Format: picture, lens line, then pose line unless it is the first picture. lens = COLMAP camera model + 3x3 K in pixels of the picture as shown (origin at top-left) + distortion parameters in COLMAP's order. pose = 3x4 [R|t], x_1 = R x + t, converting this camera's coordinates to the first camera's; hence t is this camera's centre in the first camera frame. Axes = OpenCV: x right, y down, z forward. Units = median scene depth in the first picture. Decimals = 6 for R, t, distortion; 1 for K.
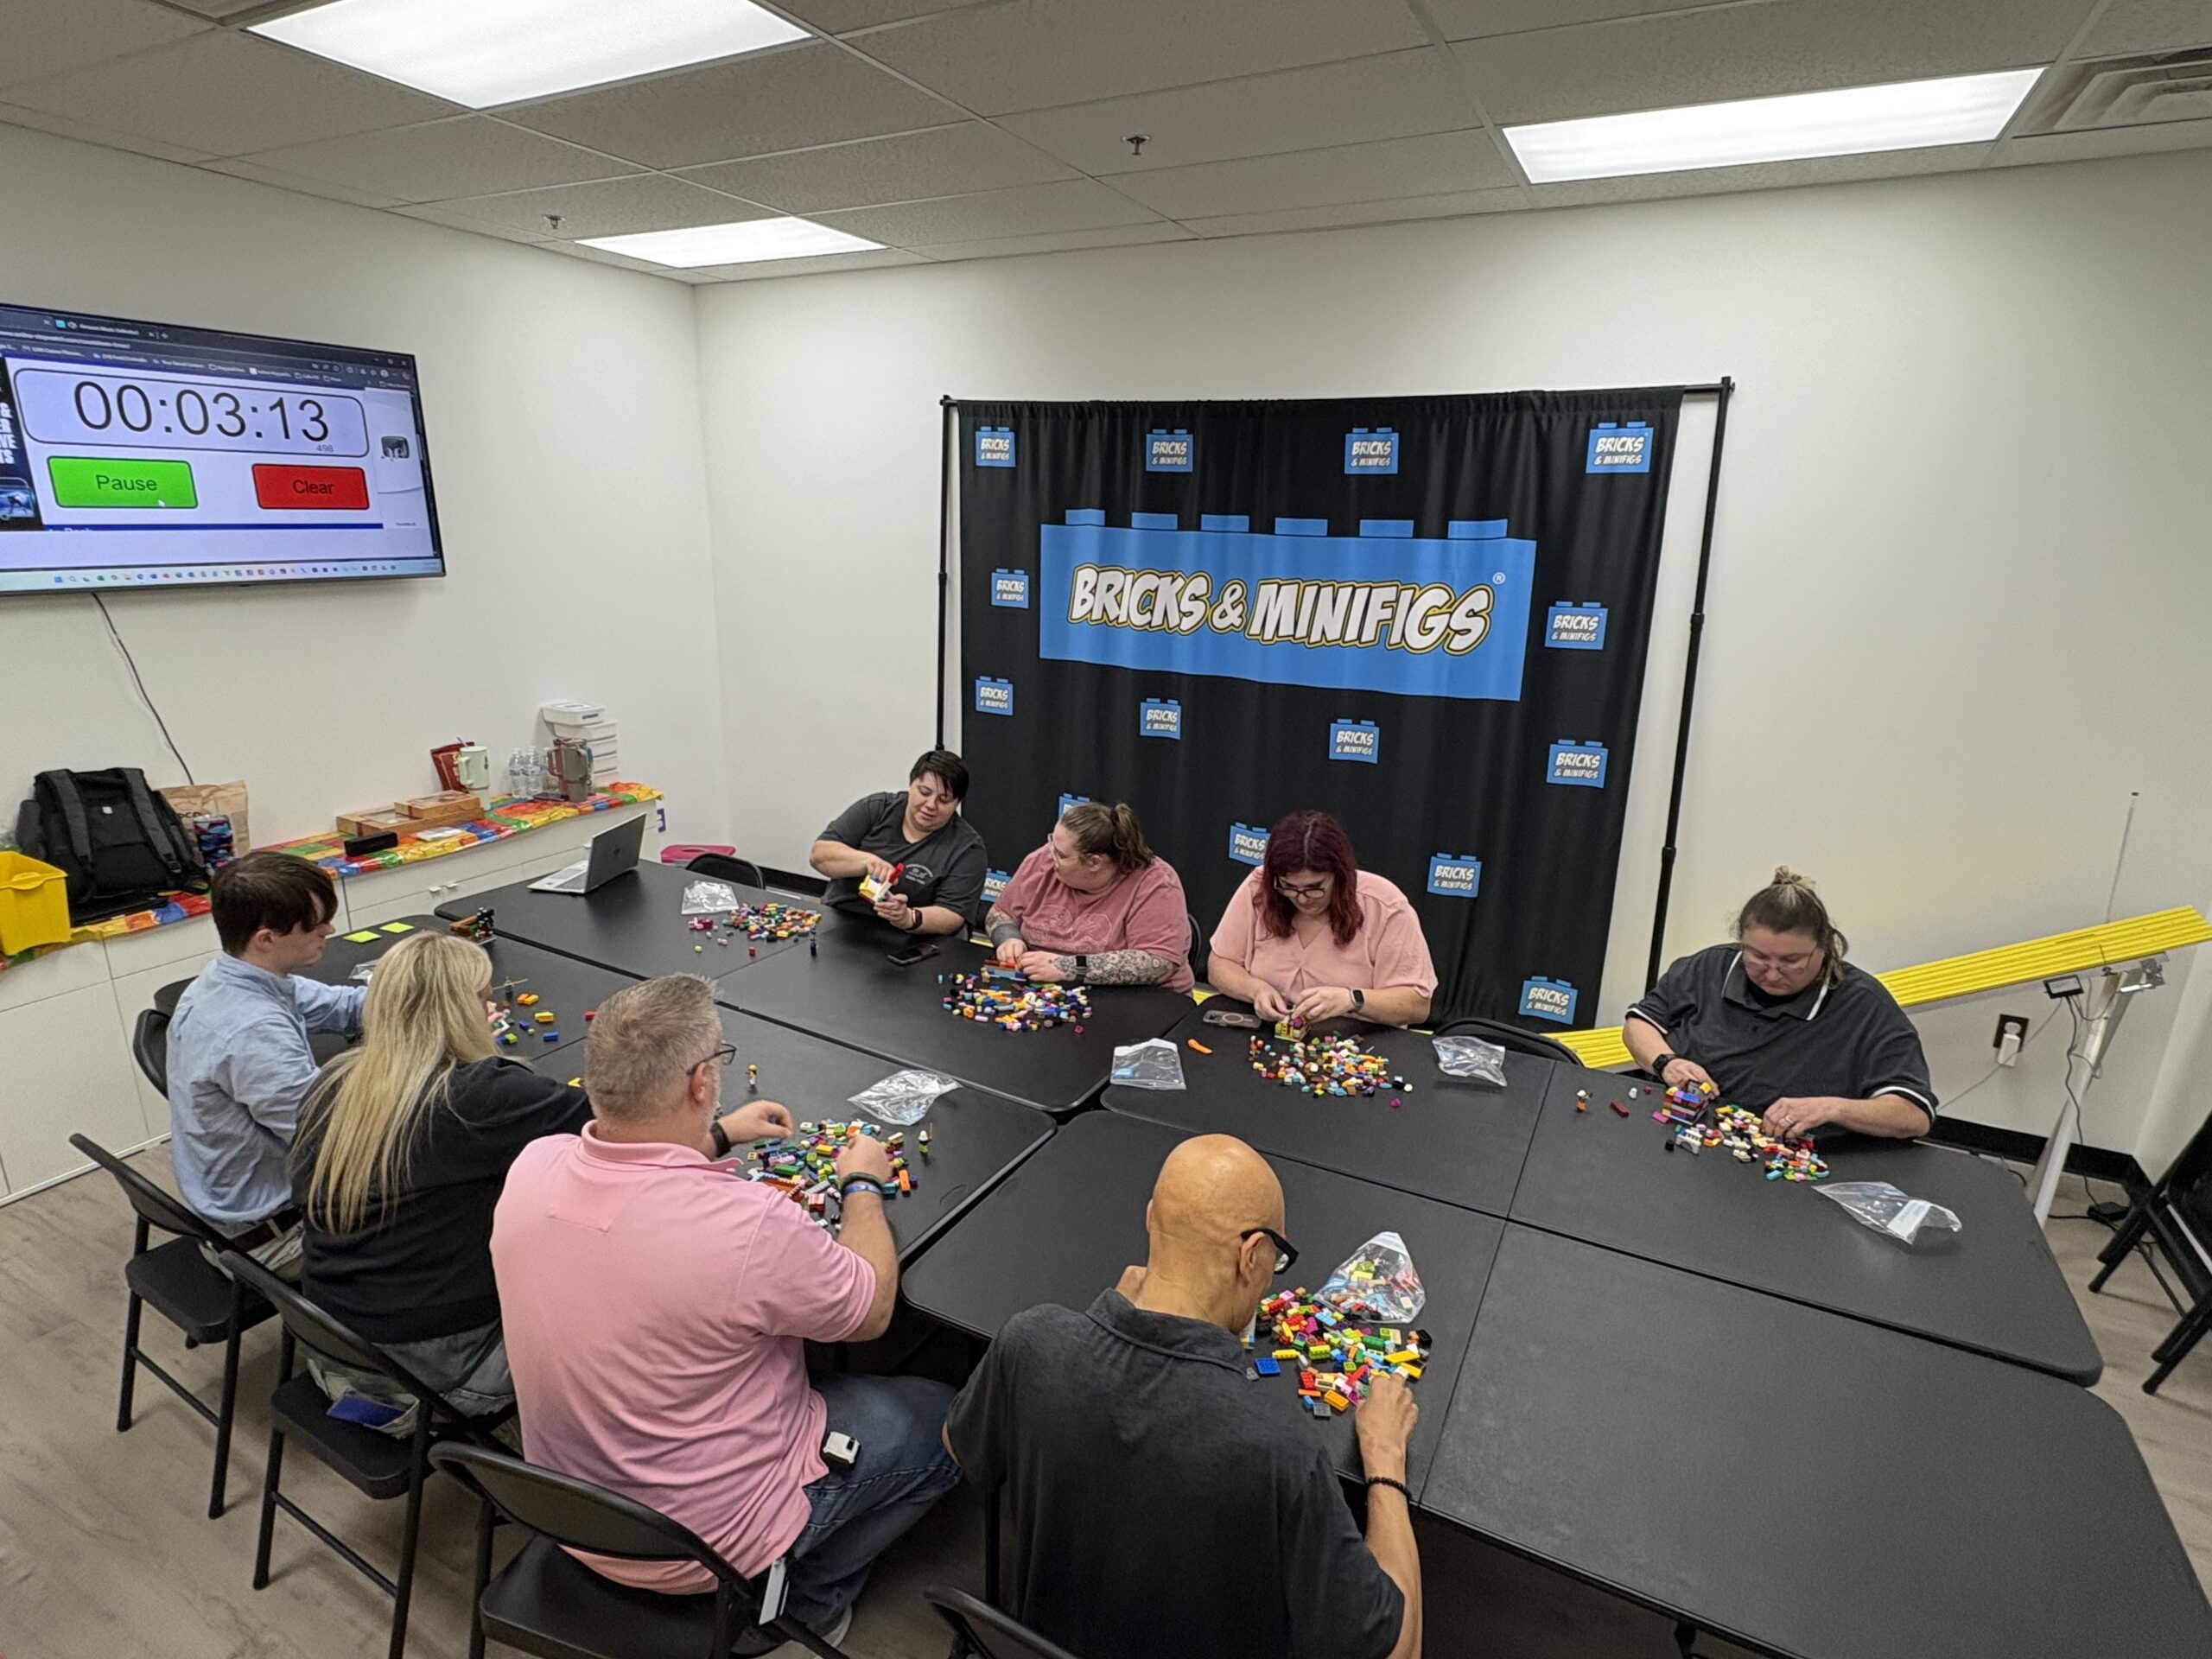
lens RADIAL K [[1139.2, 0, 1097.7], [0, 1139.2, 832.3], [0, 0, 1]] dist [-0.001882, -0.001137]
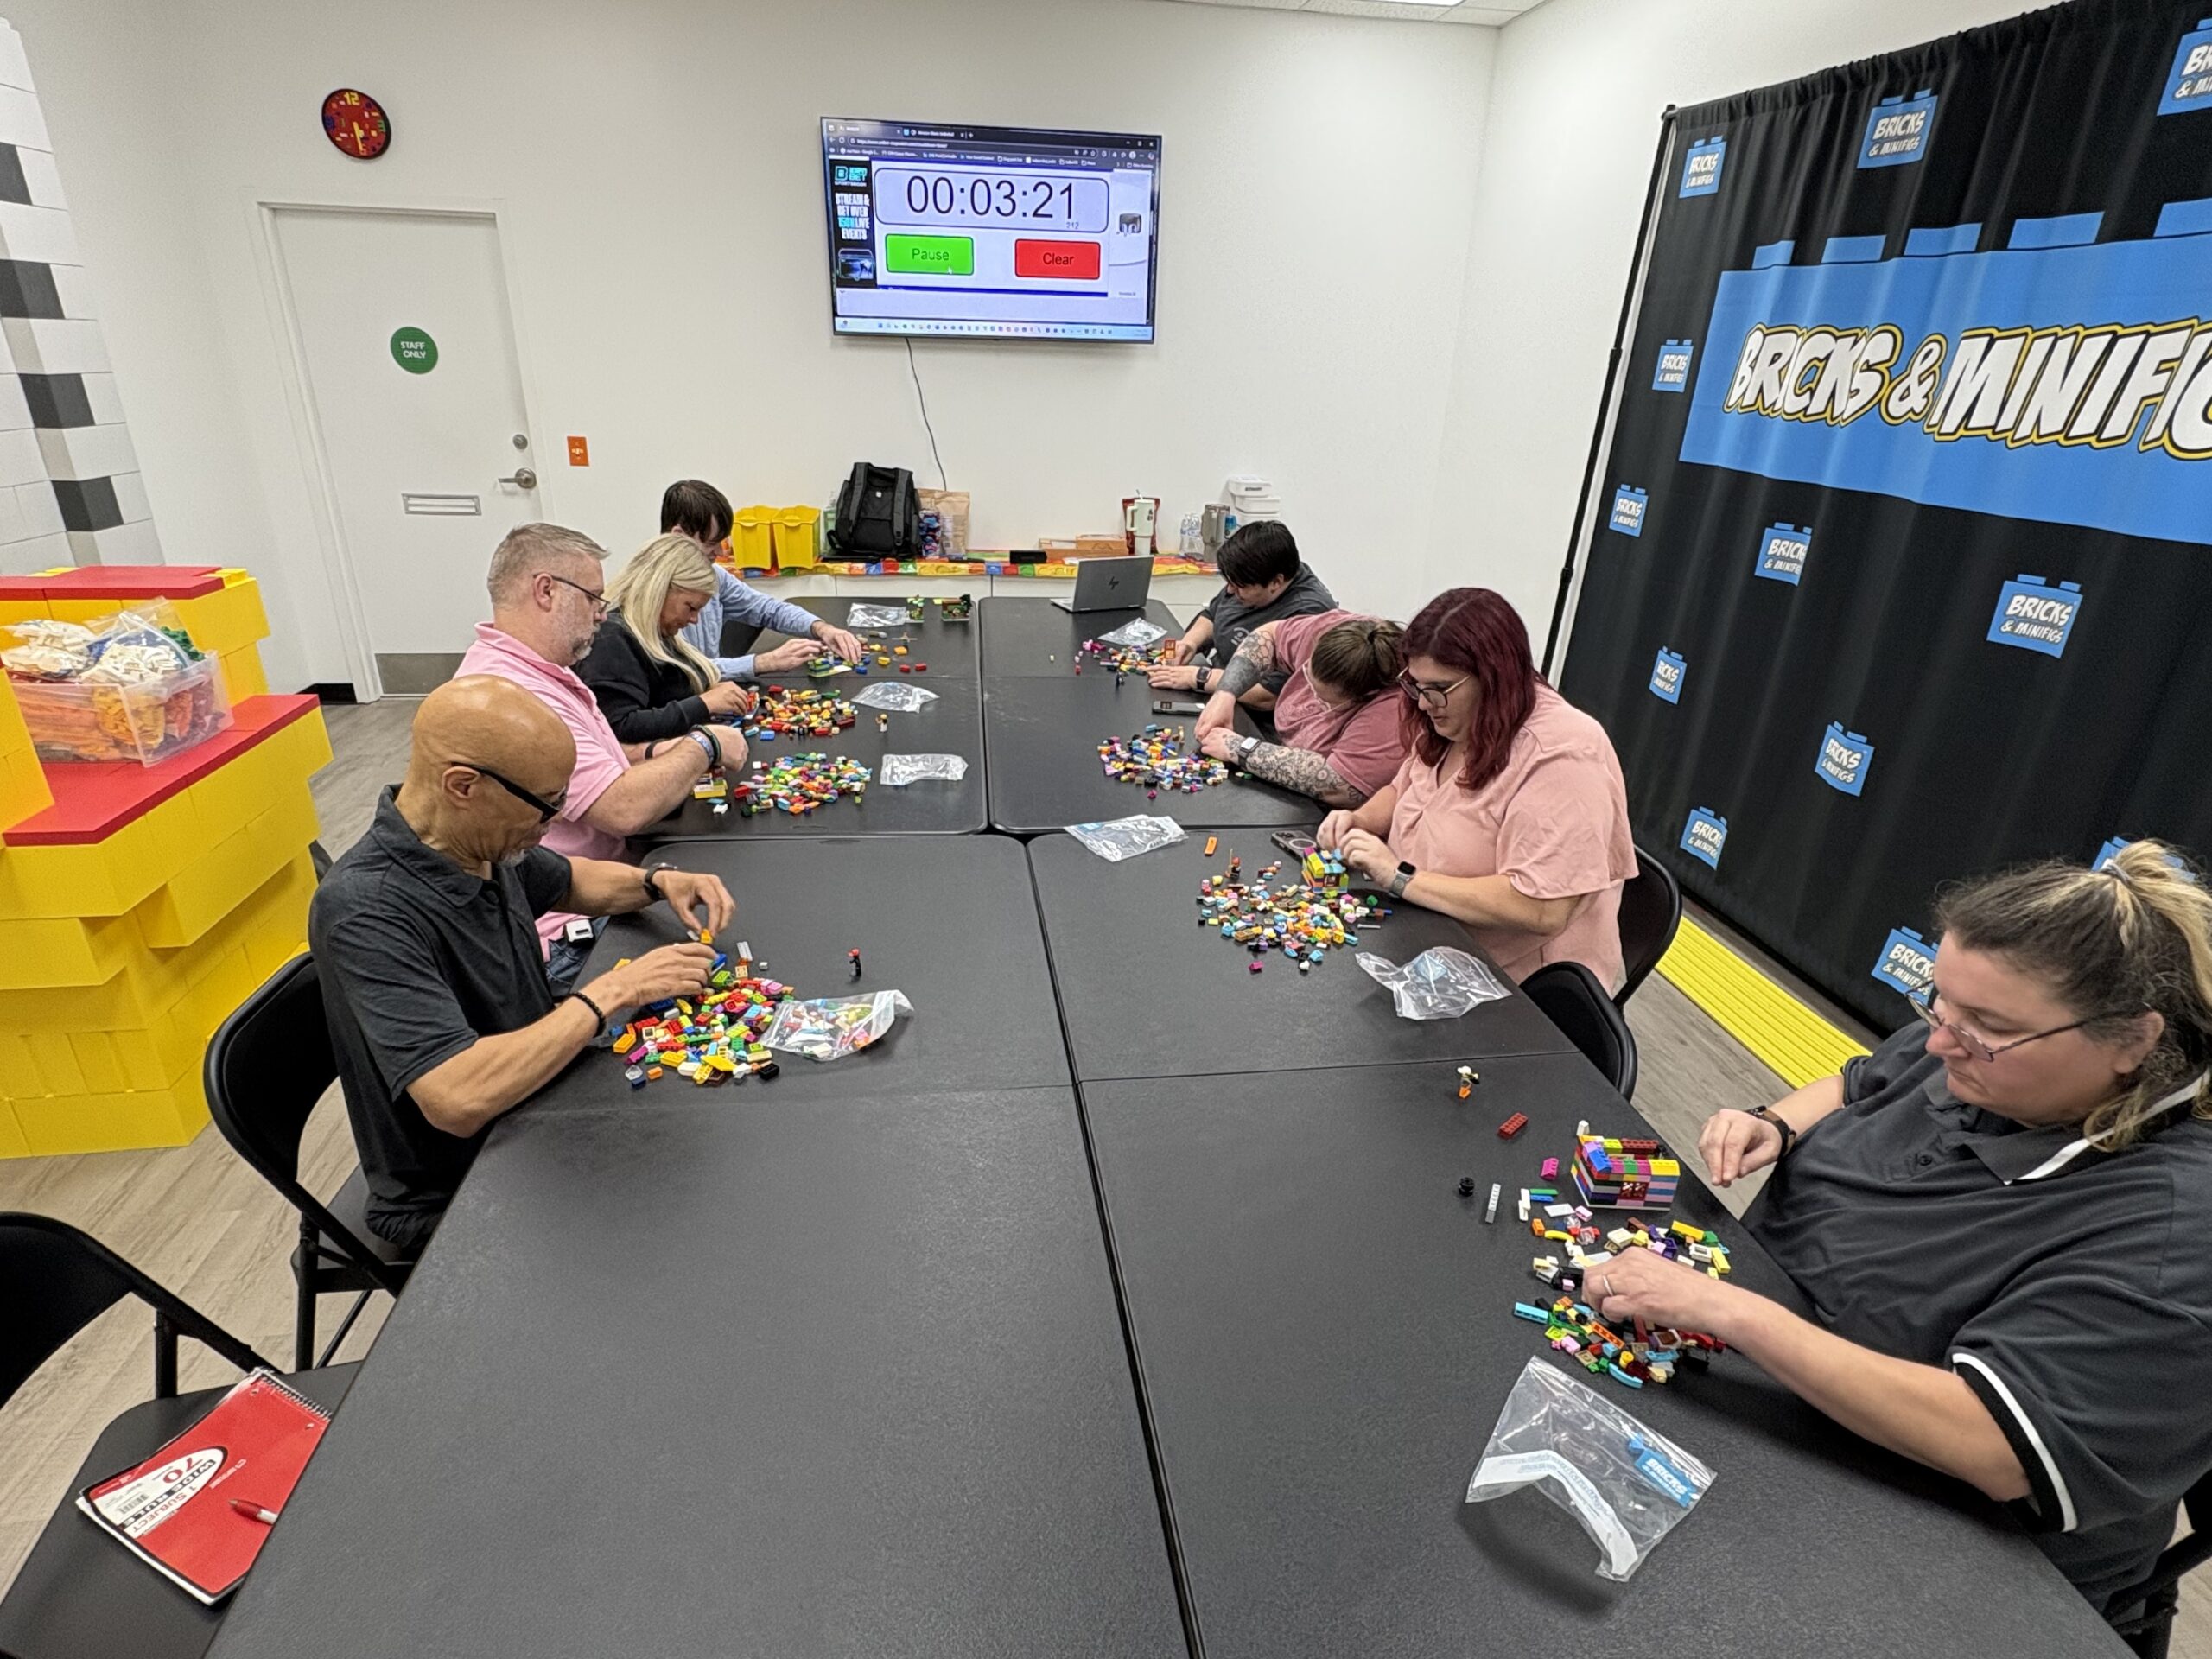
lens RADIAL K [[1139.2, 0, 1094.3], [0, 1139.2, 833.8], [0, 0, 1]] dist [-0.001882, -0.001137]
pose [[0.584370, 0.311004, -0.749525, 0.422055], [-0.235582, 0.948883, 0.210052, 0.017654], [0.776539, 0.053827, 0.627766, 0.271420]]
